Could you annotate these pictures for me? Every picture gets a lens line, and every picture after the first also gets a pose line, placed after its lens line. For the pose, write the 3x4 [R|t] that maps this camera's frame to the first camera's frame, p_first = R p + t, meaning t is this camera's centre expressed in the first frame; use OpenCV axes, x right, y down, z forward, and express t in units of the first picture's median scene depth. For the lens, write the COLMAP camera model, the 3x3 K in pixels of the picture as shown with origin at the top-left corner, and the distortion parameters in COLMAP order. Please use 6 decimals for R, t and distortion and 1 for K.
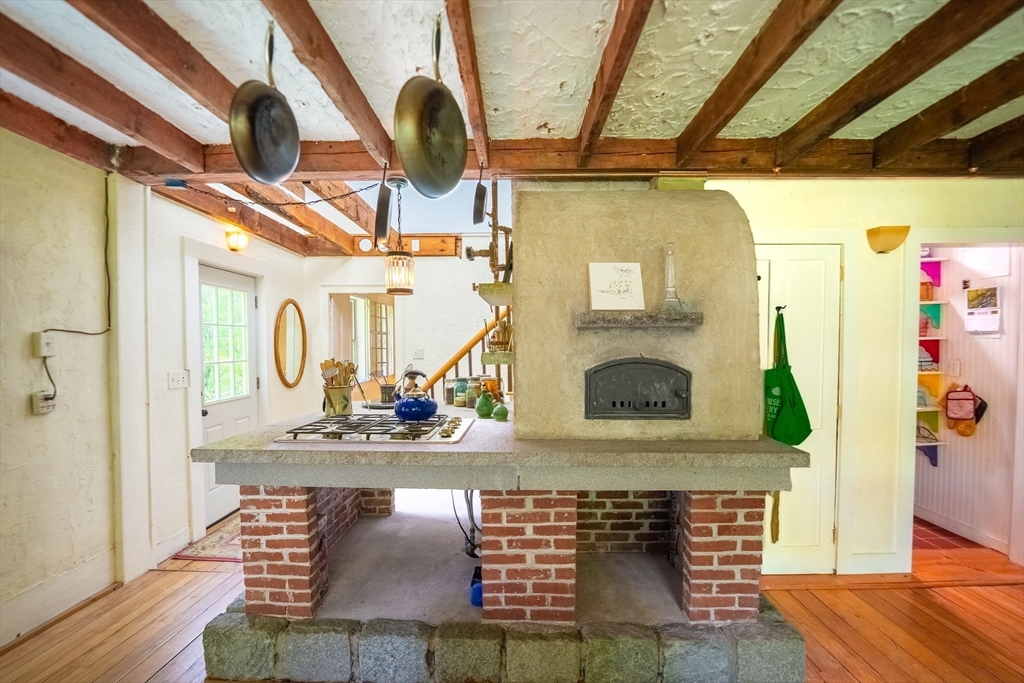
lens RADIAL K [[419.1, 0, 511.6], [0, 419.1, 357.1], [0, 0, 1]] dist [-0.025000, 0.000039]
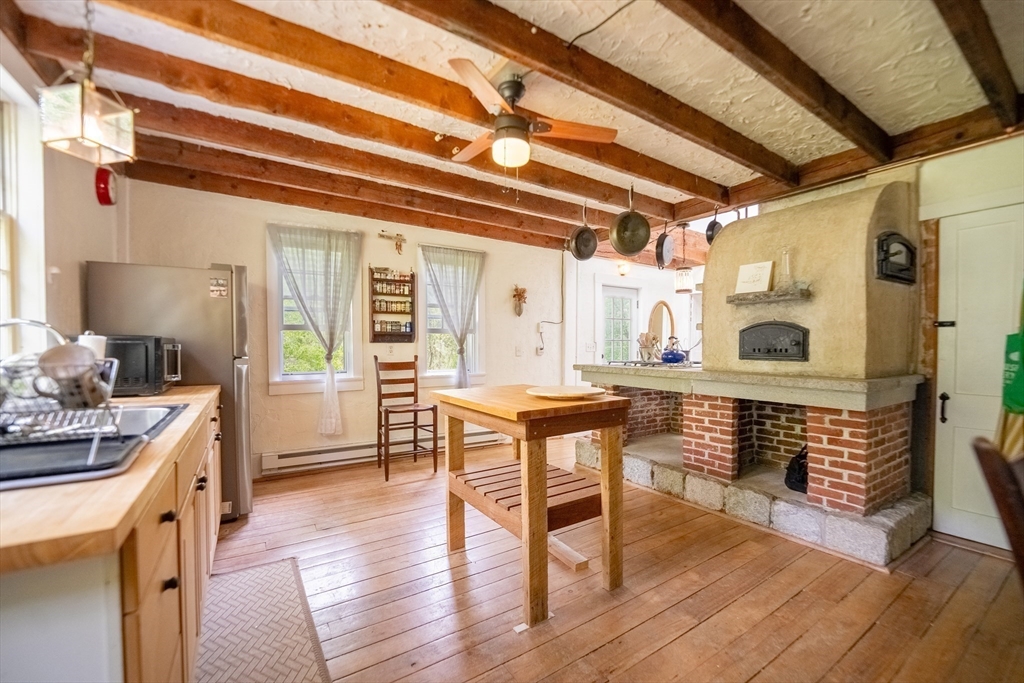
lens RADIAL K [[419.1, 0, 514.9], [0, 419.1, 345.9], [0, 0, 1]] dist [-0.025000, 0.000039]
pose [[0.557367, 0.004854, -0.830252, 1.058170], [-0.025464, 0.999612, -0.011251, 0.136293], [0.829876, 0.027412, 0.557274, -0.669041]]
